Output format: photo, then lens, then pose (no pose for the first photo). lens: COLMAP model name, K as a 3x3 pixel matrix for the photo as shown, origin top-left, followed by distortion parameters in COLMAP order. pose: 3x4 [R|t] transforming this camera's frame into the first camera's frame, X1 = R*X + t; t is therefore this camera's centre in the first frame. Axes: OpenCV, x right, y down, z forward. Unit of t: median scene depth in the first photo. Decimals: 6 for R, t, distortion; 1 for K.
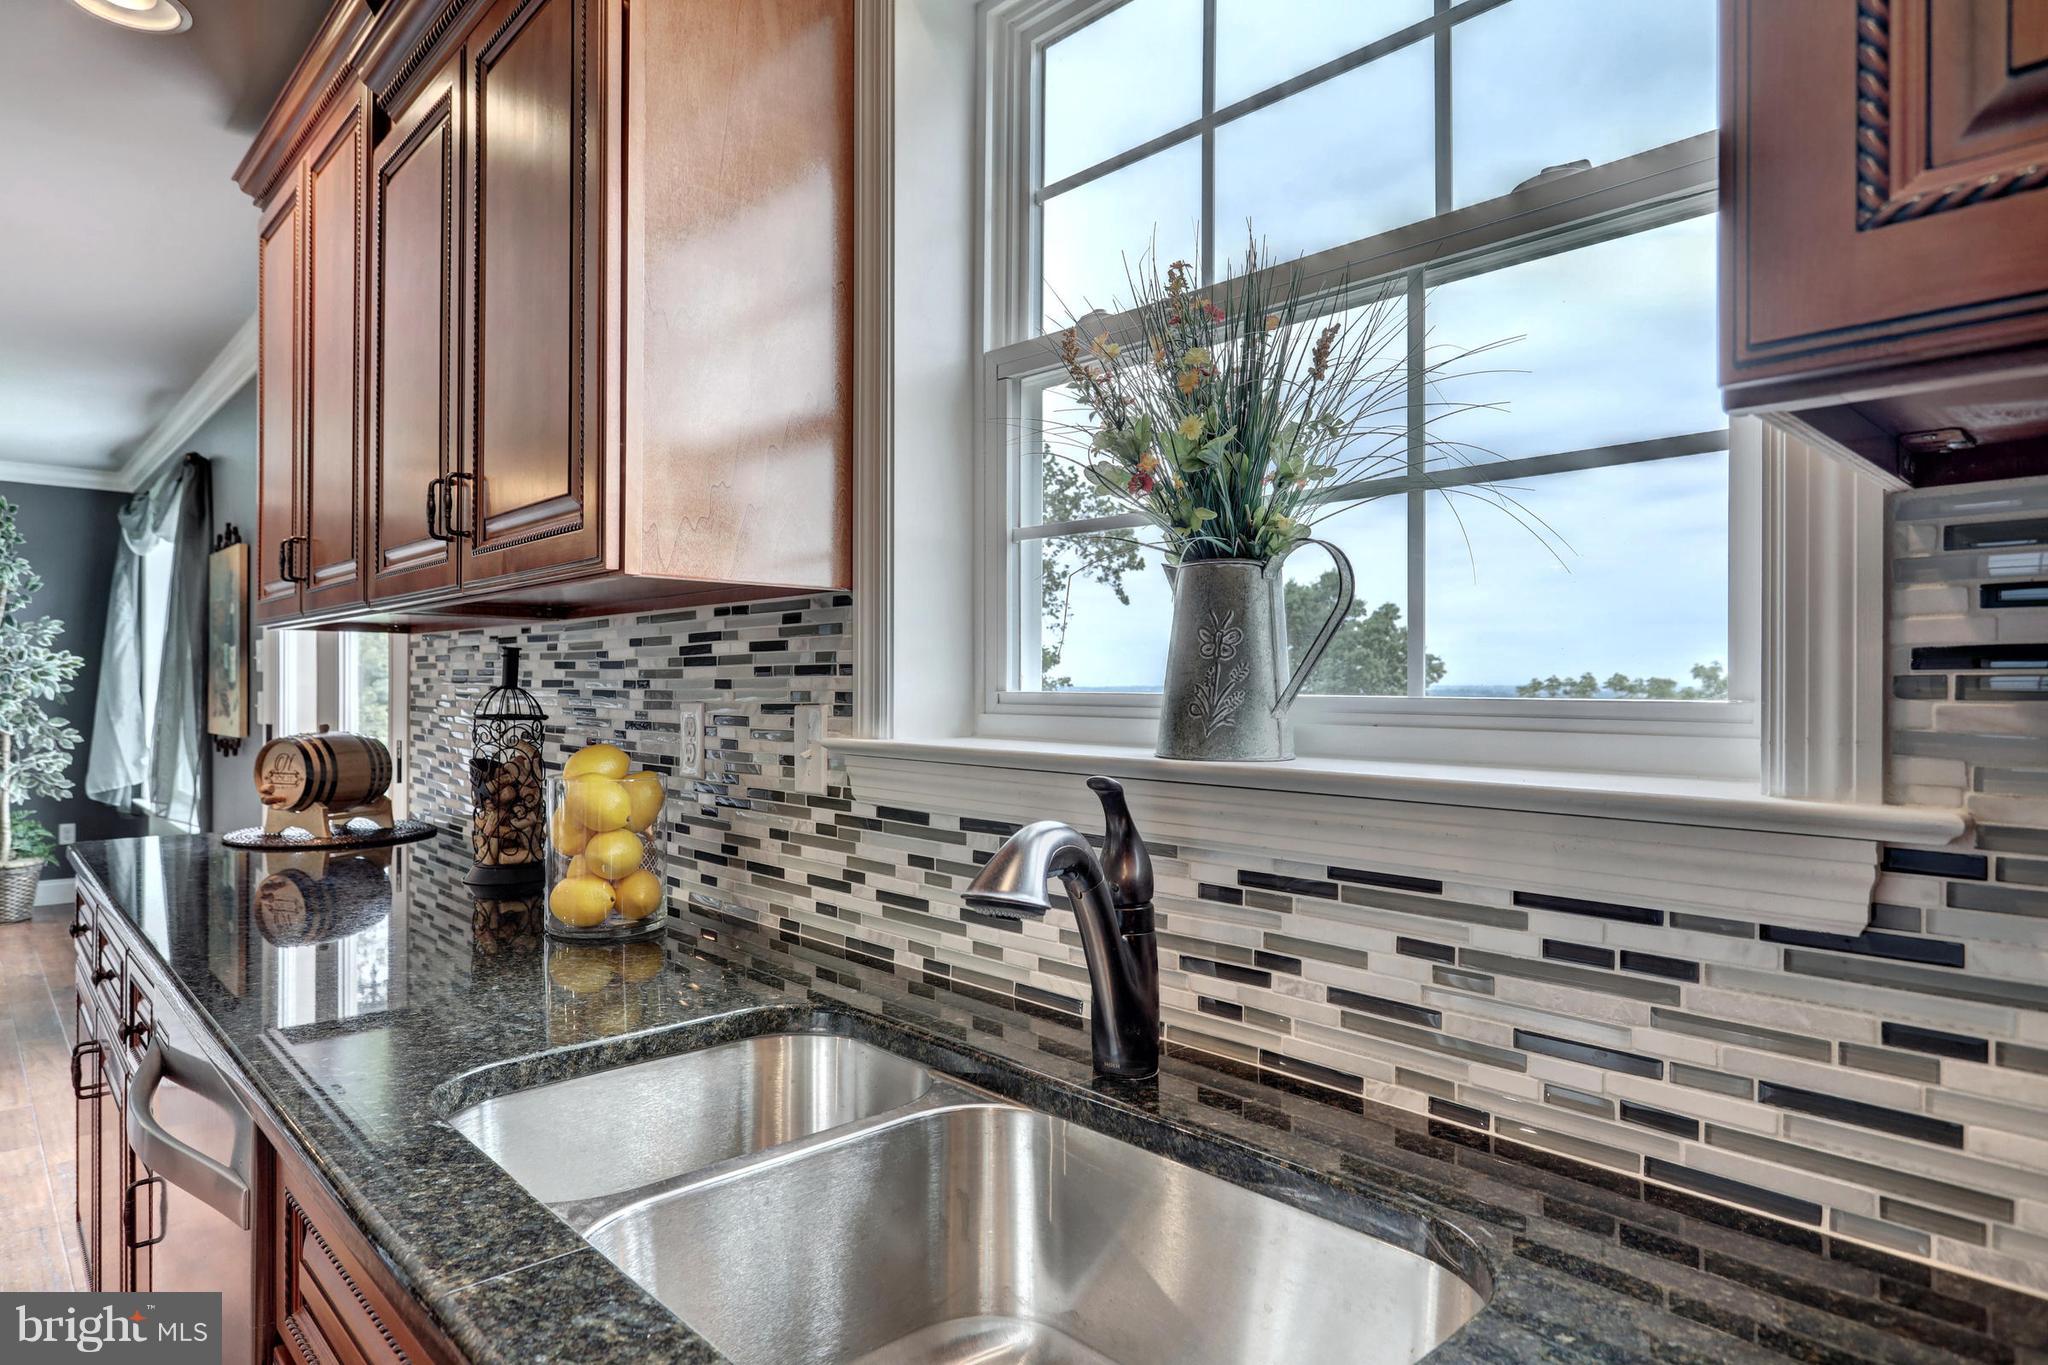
lens RADIAL K [[1166.2, 0, 1007.9], [0, 1166.2, 687.4], [0, 0, 1]] dist [-0.003335, -0.000310]
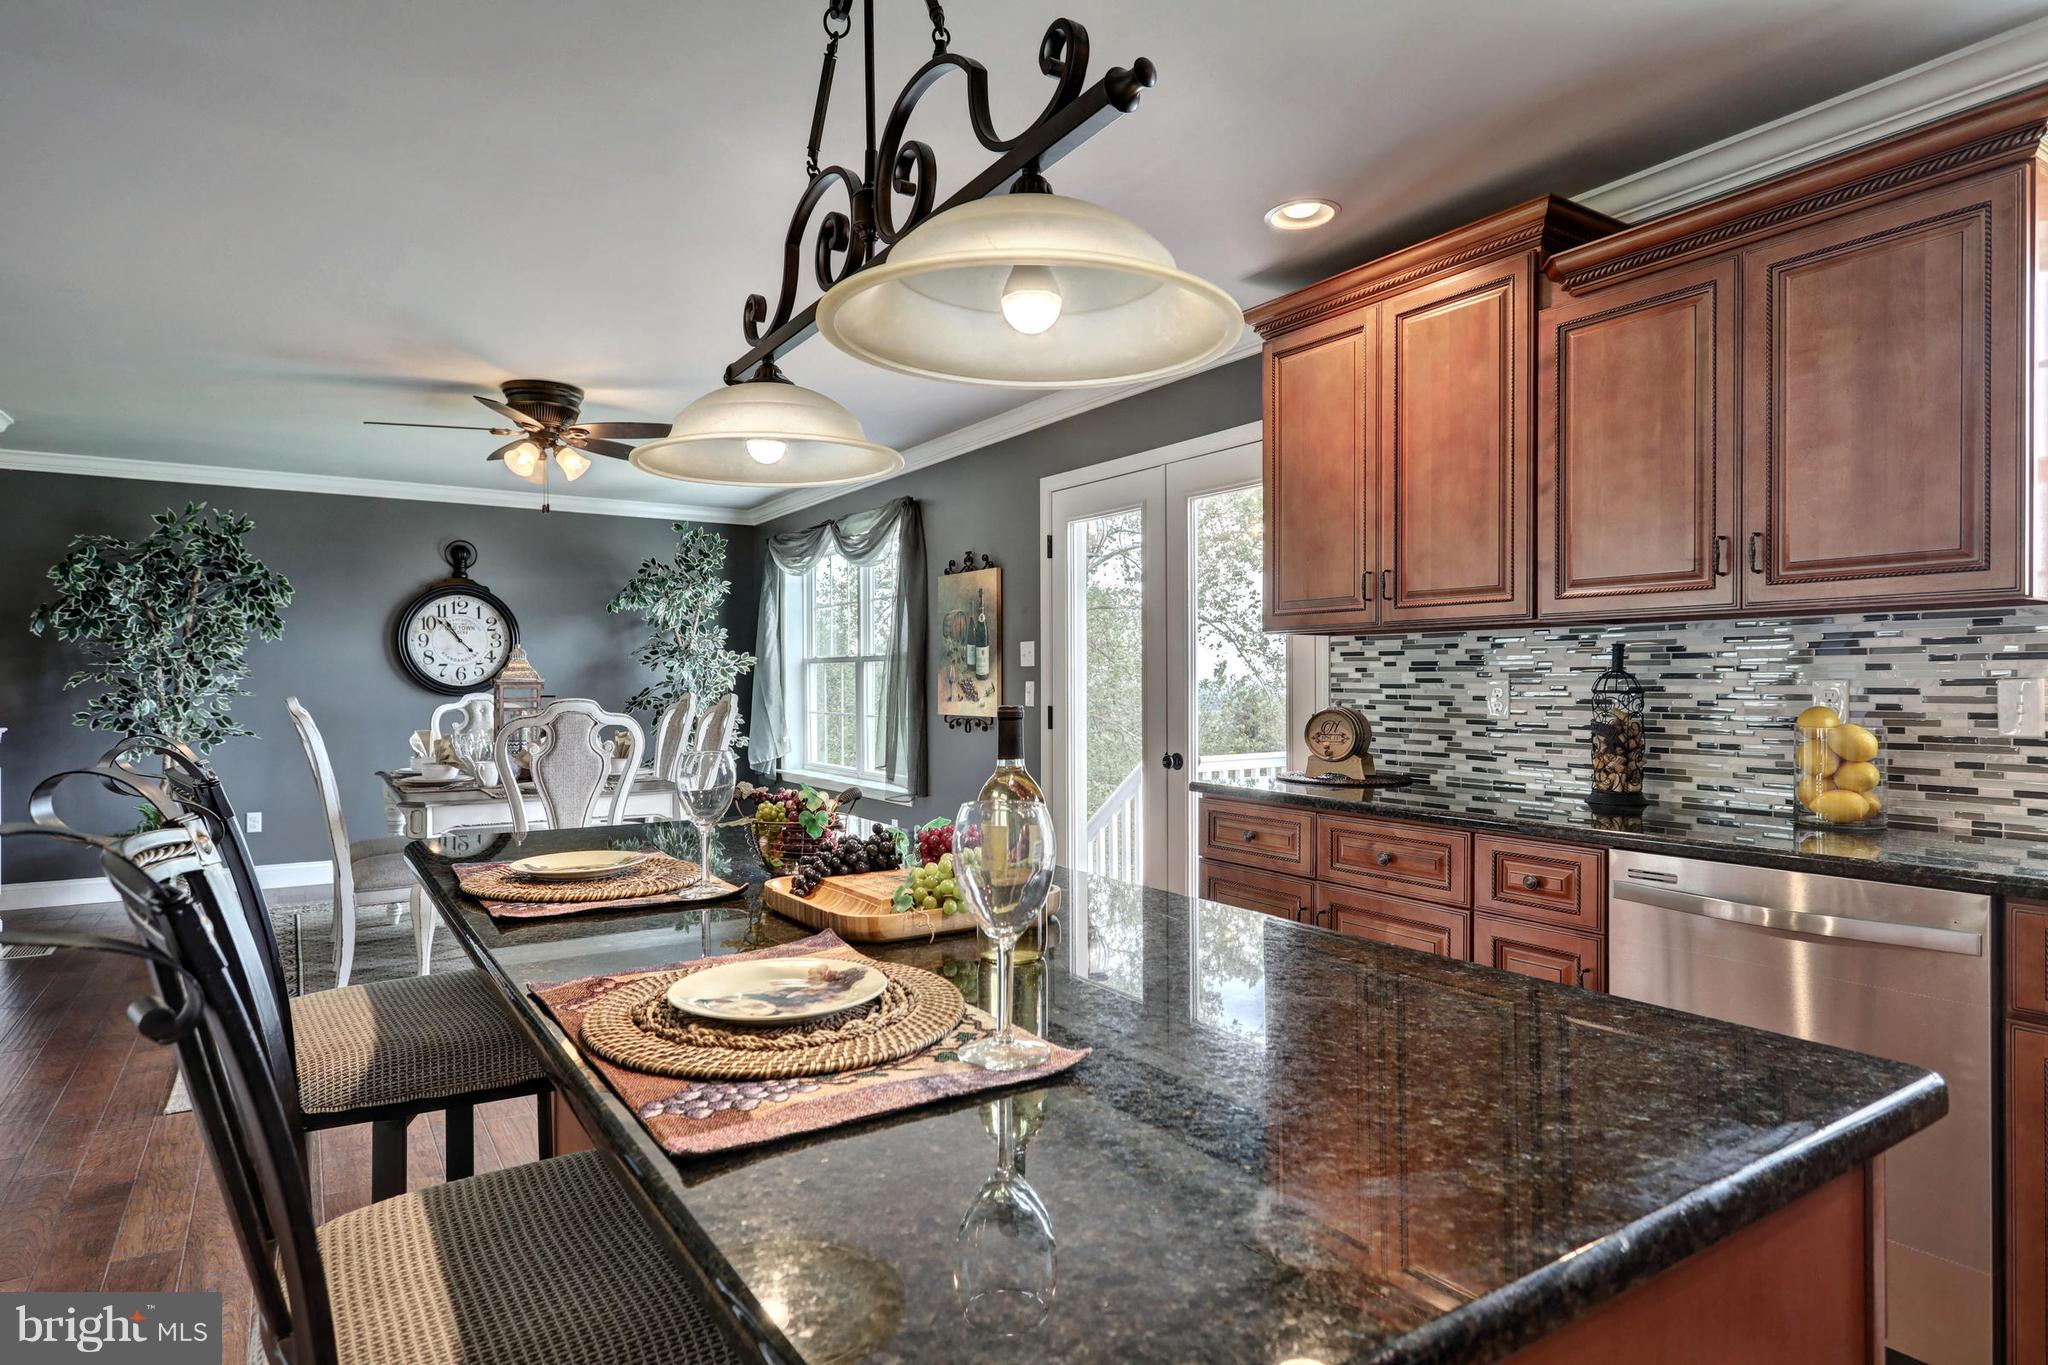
lens RADIAL K [[1122.4, 0, 1010.4], [0, 1122.4, 685.3], [0, 0, 1]] dist [-0.001367, 0.000437]
pose [[0.984591, -0.005793, -0.174774, -1.232924], [0.006493, 0.999973, 0.003435, 0.009686], [0.174750, -0.004517, 0.984603, -0.682663]]
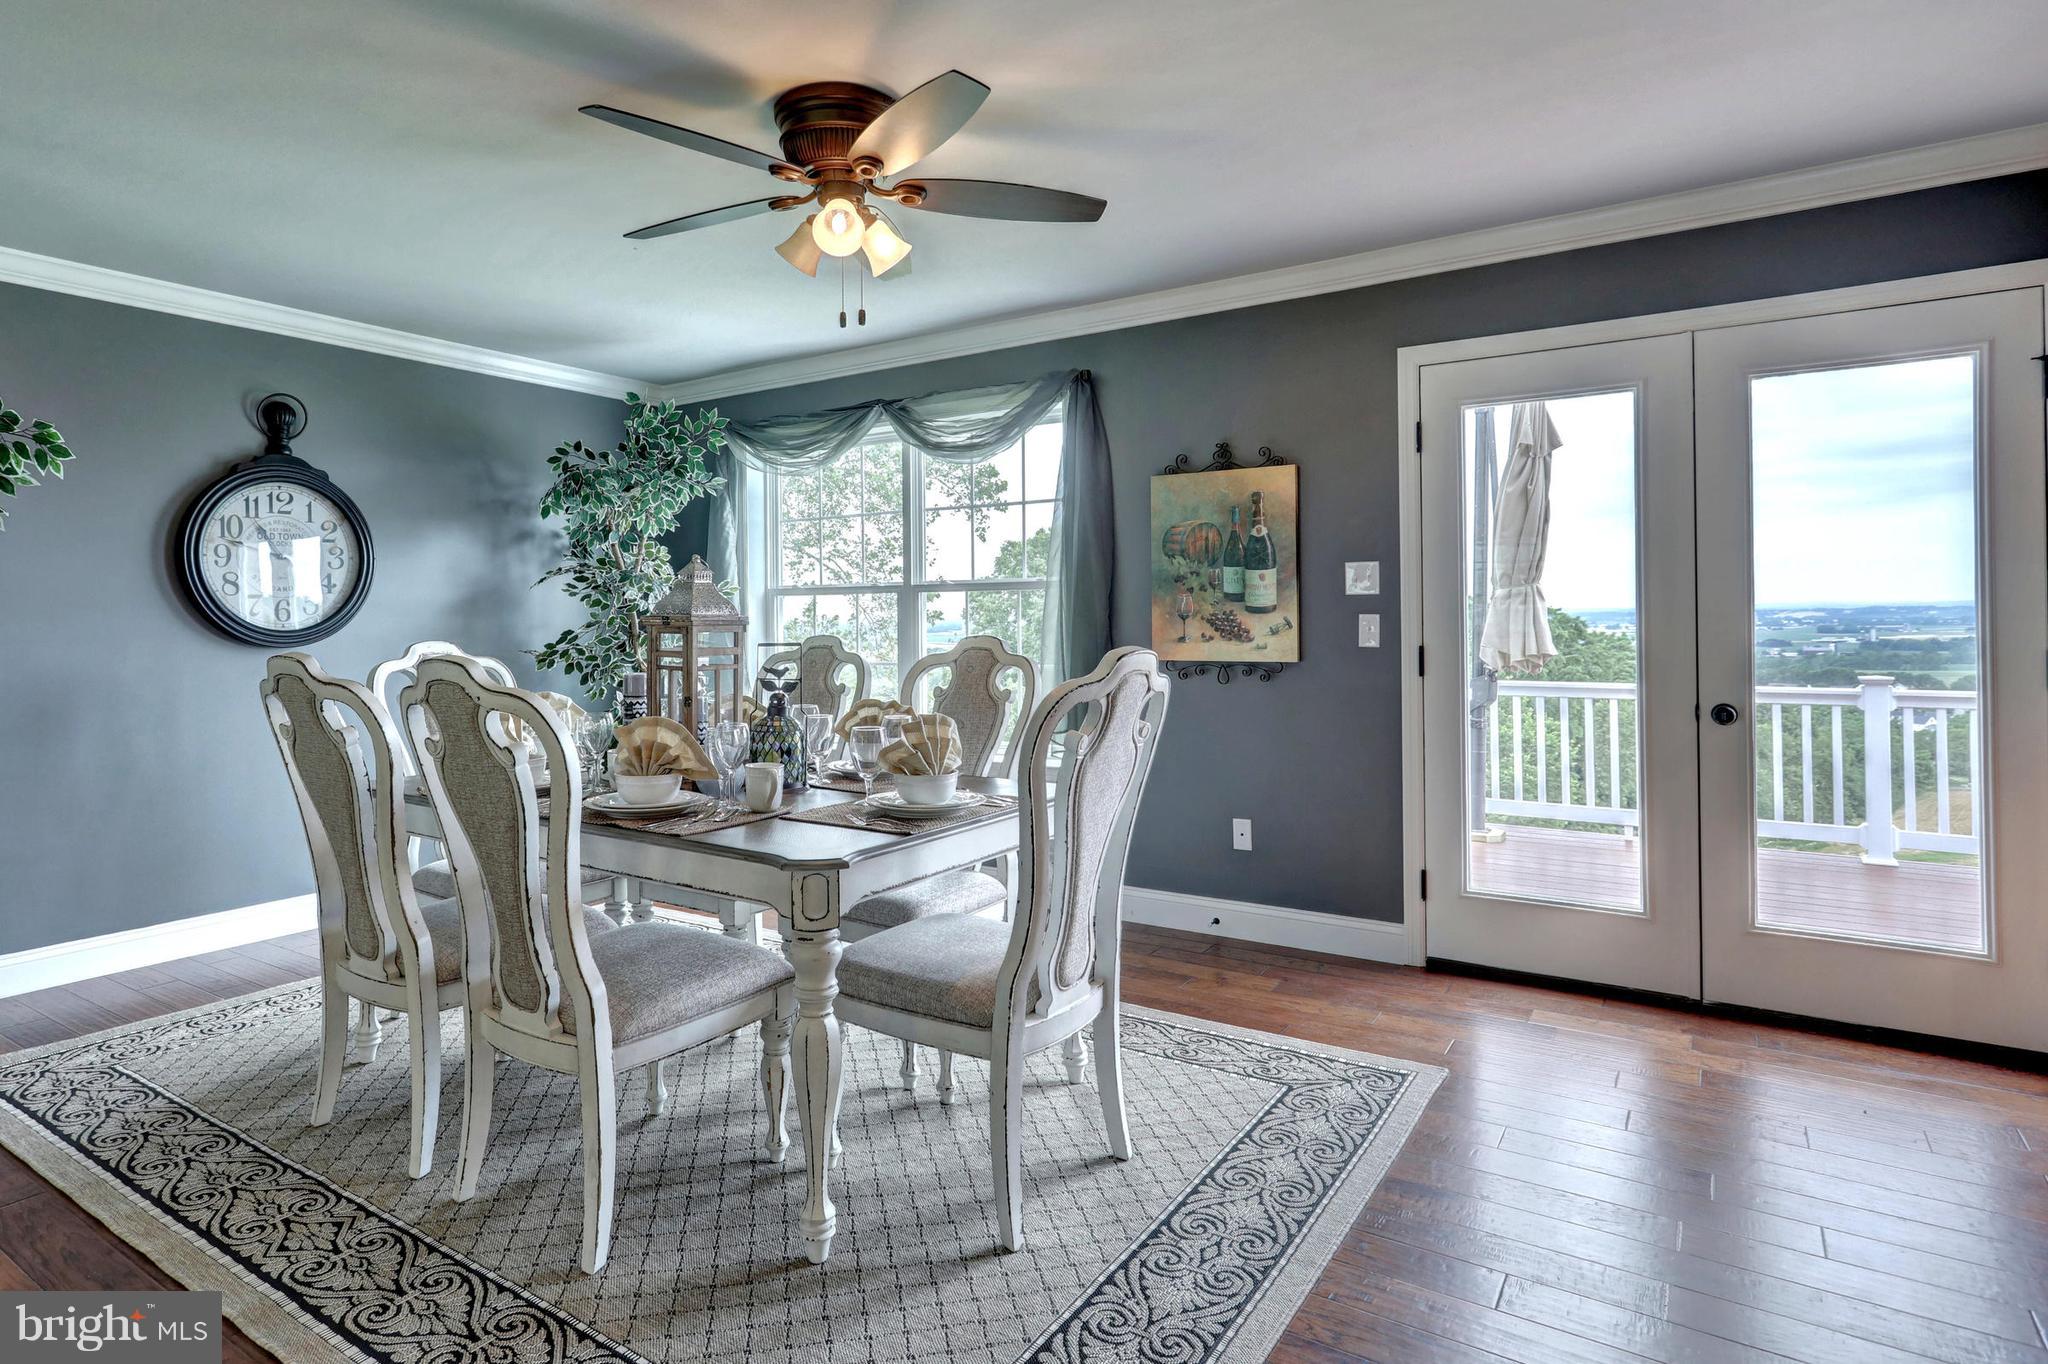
lens RADIAL K [[1114.9, 0, 949.8], [0, 1114.9, 611.0], [0, 0, 1]] dist [-0.000869, 0.000501]
pose [[0.976406, -0.013235, 0.215537, -3.325712], [0.014454, 0.999887, -0.004083, -0.001105], [-0.215459, 0.007102, 0.976487, 0.409247]]
